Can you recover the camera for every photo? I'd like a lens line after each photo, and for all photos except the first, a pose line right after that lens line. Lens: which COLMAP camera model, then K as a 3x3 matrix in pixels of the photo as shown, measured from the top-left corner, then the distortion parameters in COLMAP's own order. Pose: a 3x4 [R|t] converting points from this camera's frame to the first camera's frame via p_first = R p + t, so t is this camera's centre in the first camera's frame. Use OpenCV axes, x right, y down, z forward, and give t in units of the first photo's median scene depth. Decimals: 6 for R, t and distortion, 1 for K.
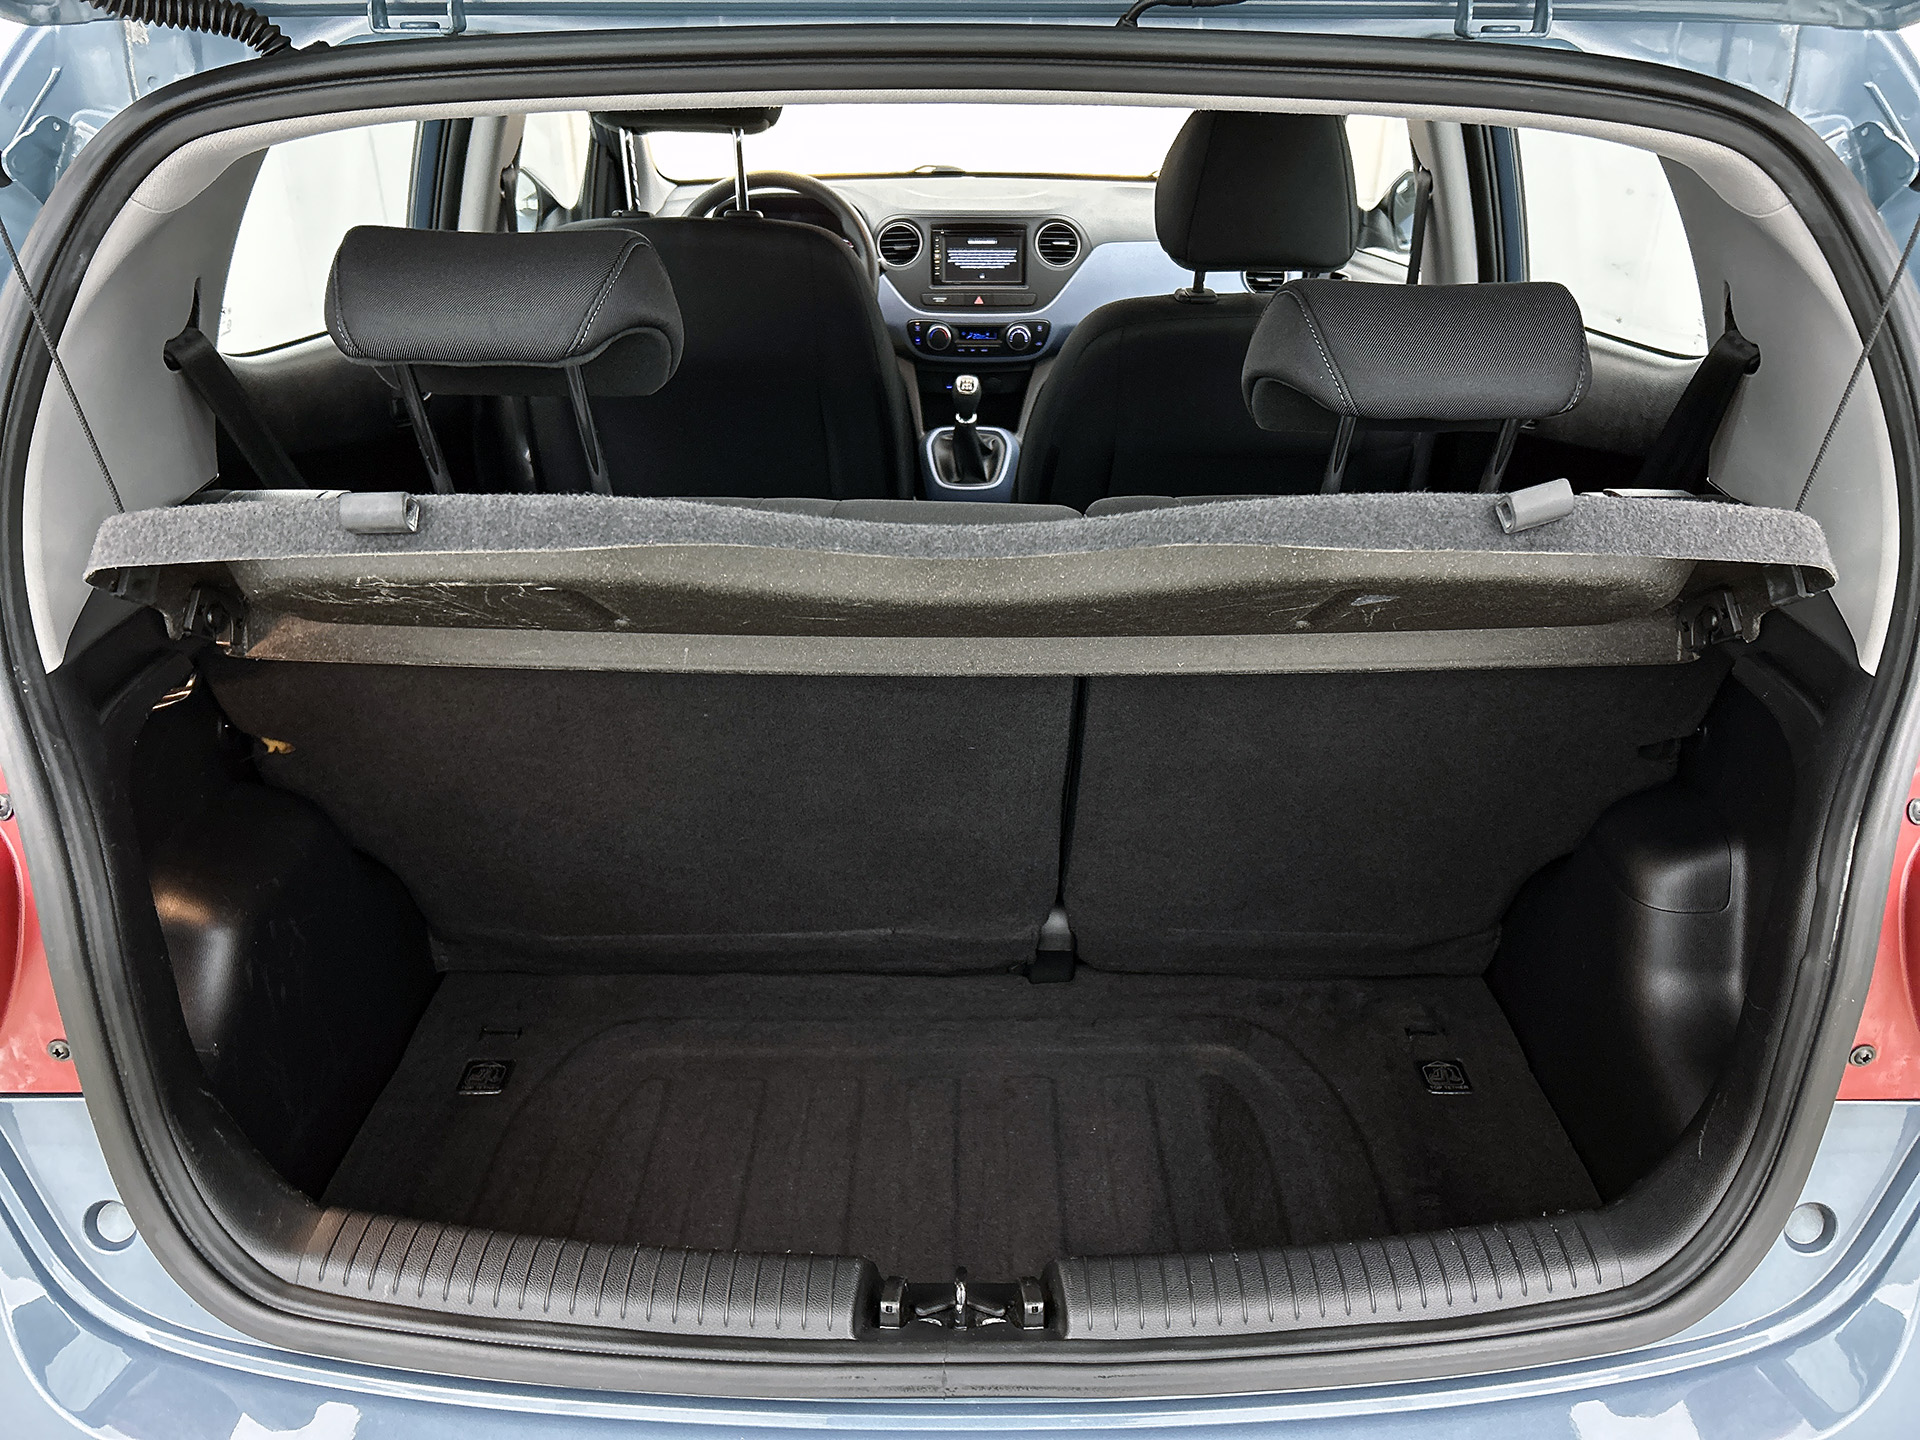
lens RADIAL K [[1461.5, 0, 978.0], [0, 1461.5, 740.4], [0, 0, 1]] dist [0.041402, -0.066939]
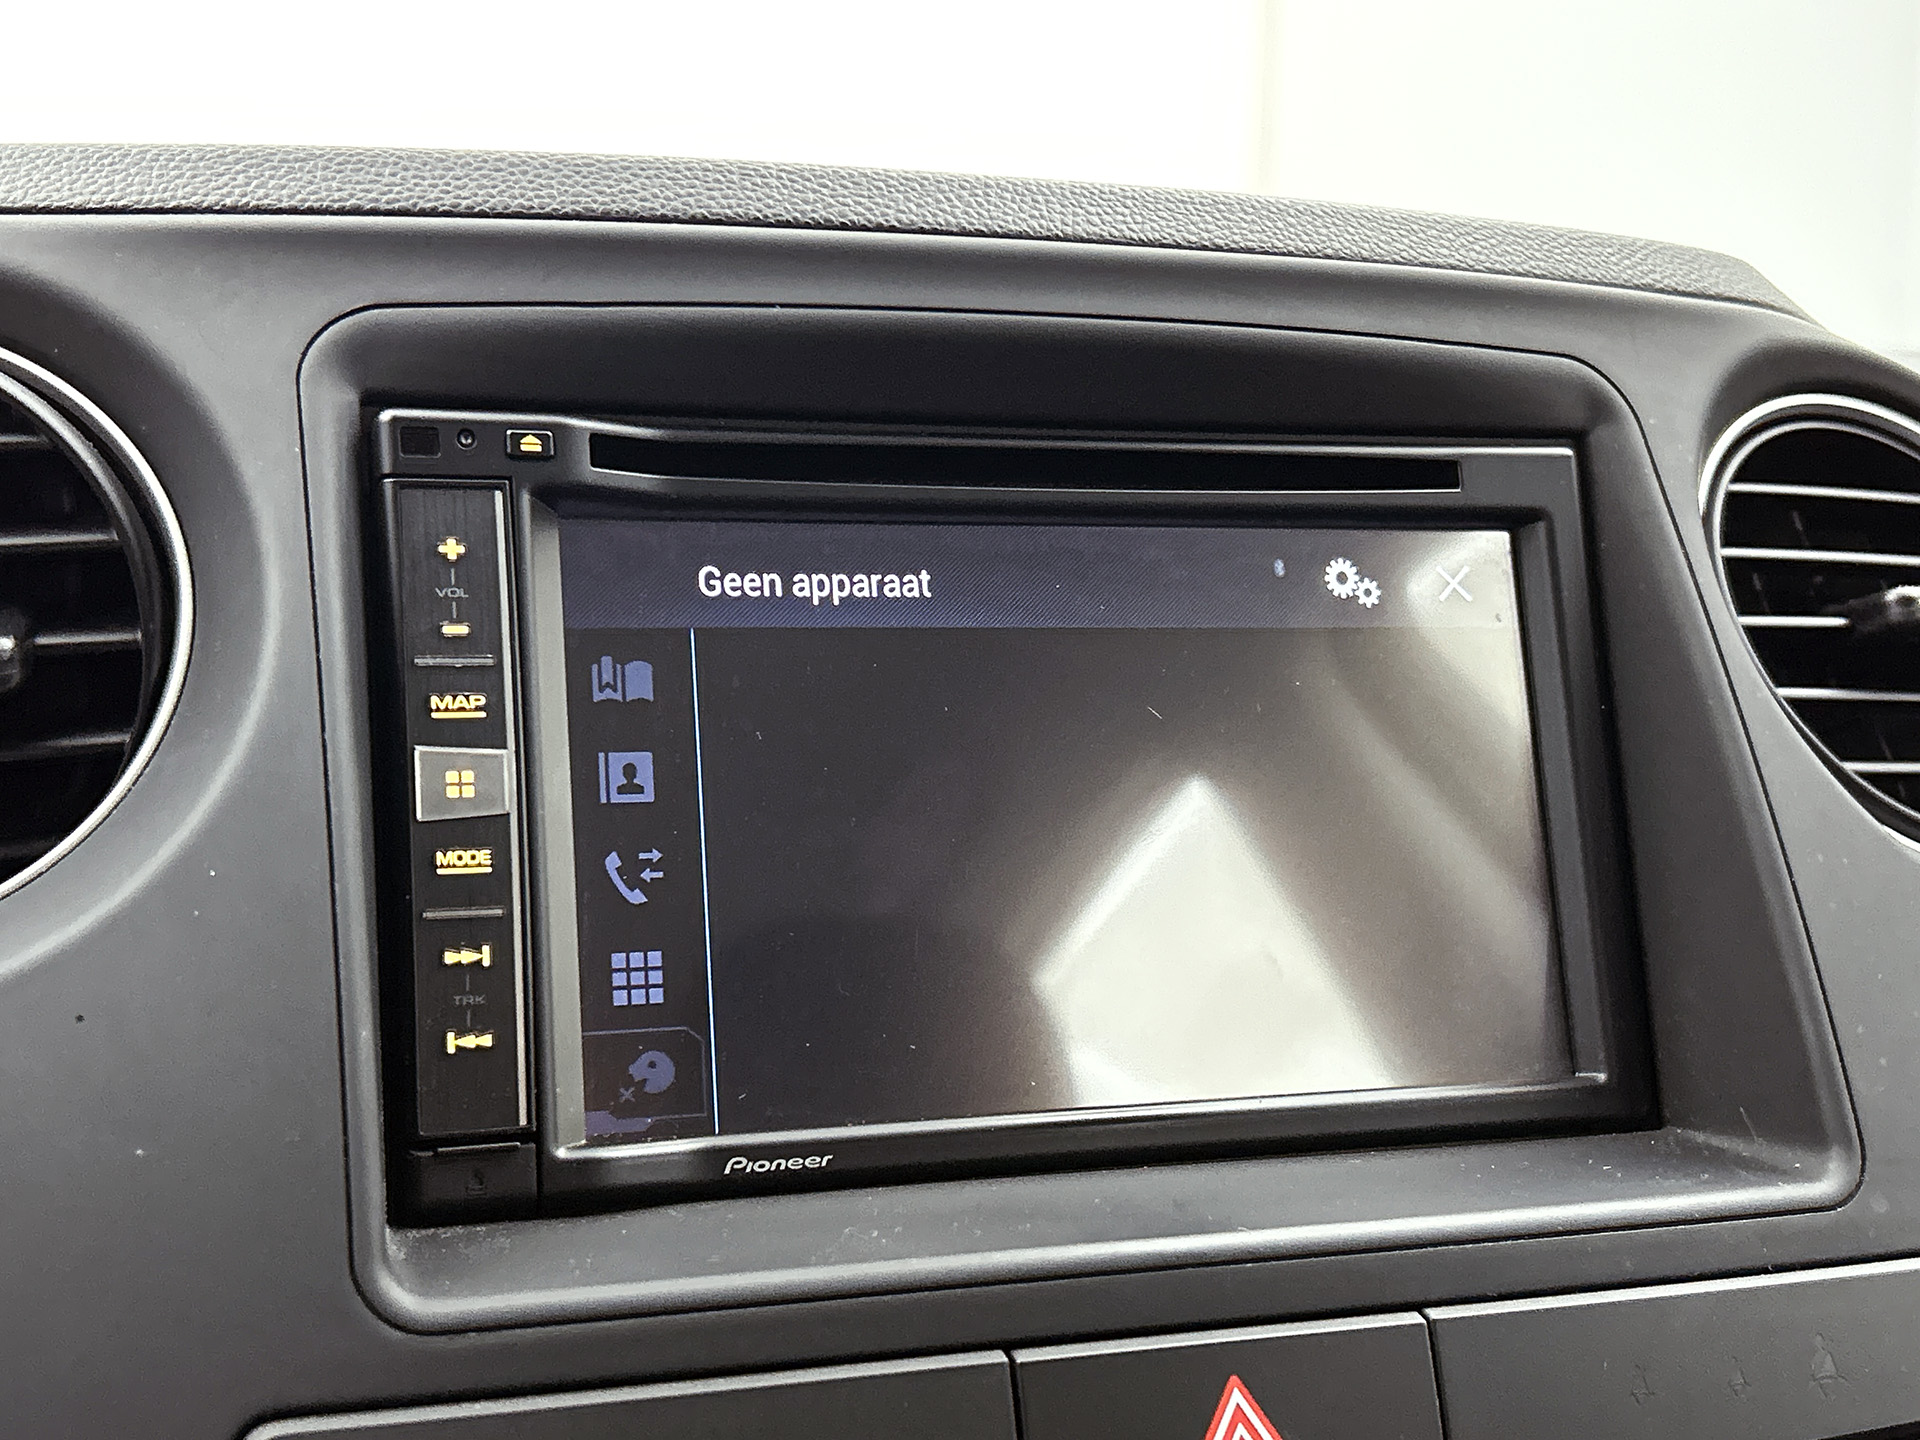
lens RADIAL K [[2516.4, 0, 960.0], [0, 2516.4, 716.4], [0, 0, 1]] dist [0.060257, 0.000000]
pose [[0.944473, -0.012570, 0.328347, -0.043314], [0.139078, 0.920638, -0.364806, -0.289500], [-0.297703, 0.390216, 0.871266, 0.896365]]
